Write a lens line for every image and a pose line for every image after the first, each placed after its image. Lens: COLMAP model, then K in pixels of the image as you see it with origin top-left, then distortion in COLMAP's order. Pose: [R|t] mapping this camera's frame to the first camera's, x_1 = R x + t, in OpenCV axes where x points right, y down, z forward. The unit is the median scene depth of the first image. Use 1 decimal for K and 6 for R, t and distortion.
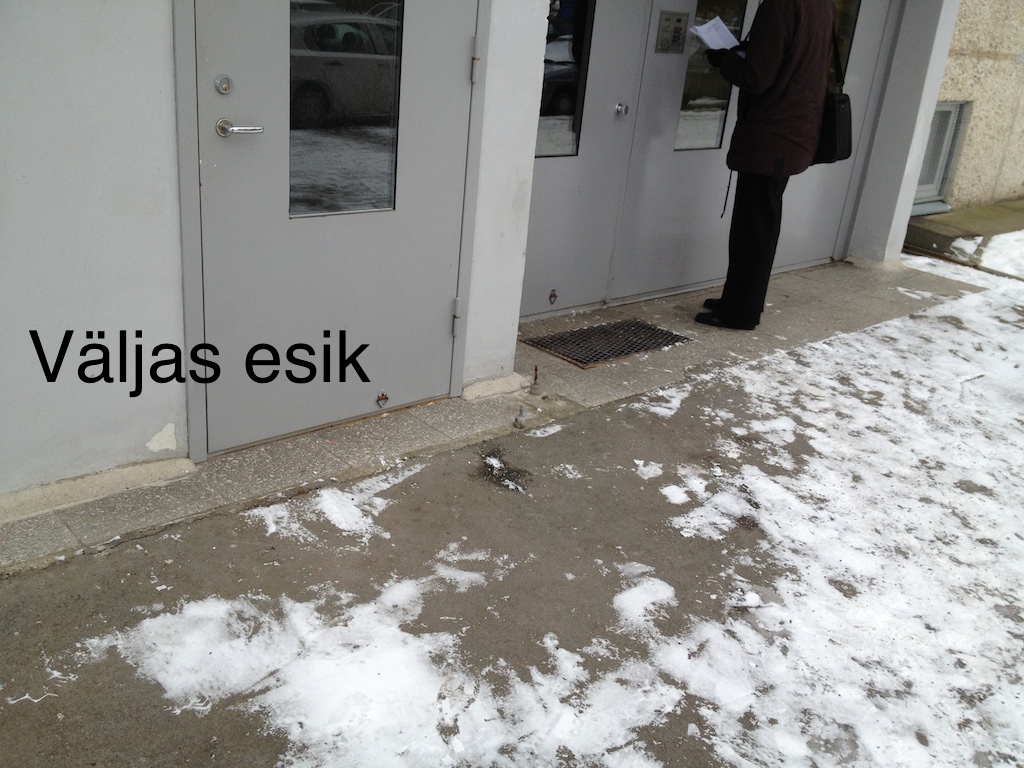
lens RADIAL K [[957.9, 0, 518.1], [0, 957.9, 368.4], [0, 0, 1]] dist [0.136277, -0.279027]
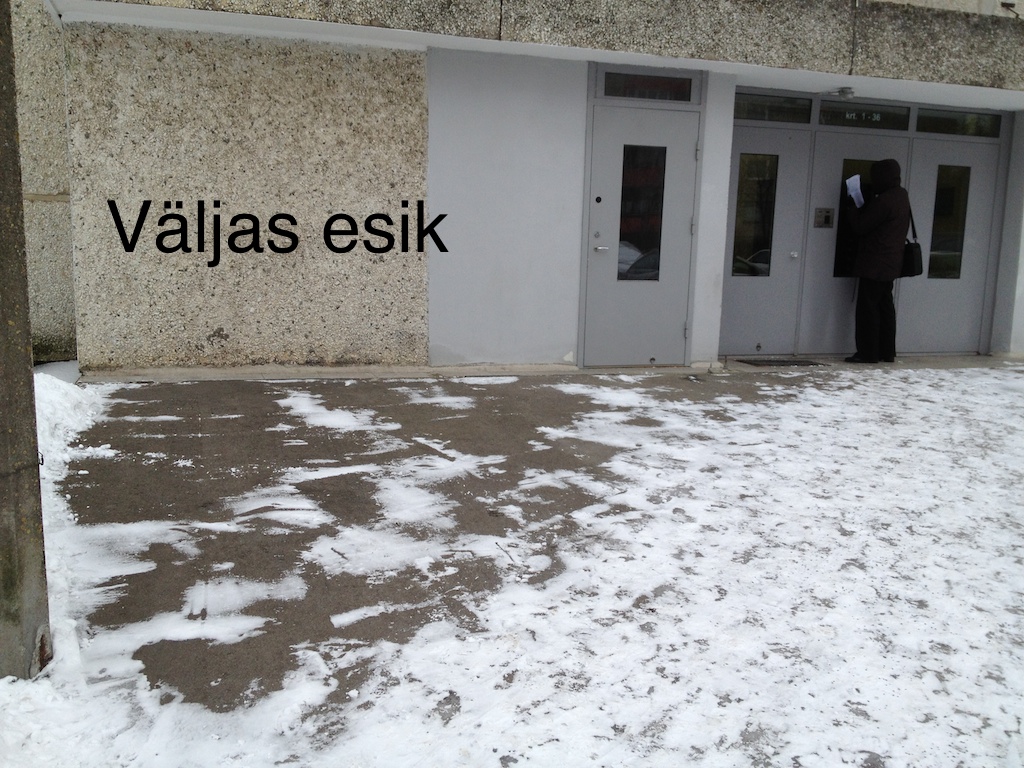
lens RADIAL K [[957.9, 0, 518.1], [0, 957.9, 368.4], [0, 0, 1]] dist [0.136277, -0.279027]
pose [[0.914717, -0.006700, -0.404040, 0.510346], [-0.091710, 0.970330, -0.223716, 0.604331], [0.393551, 0.241691, 0.886963, -1.242425]]
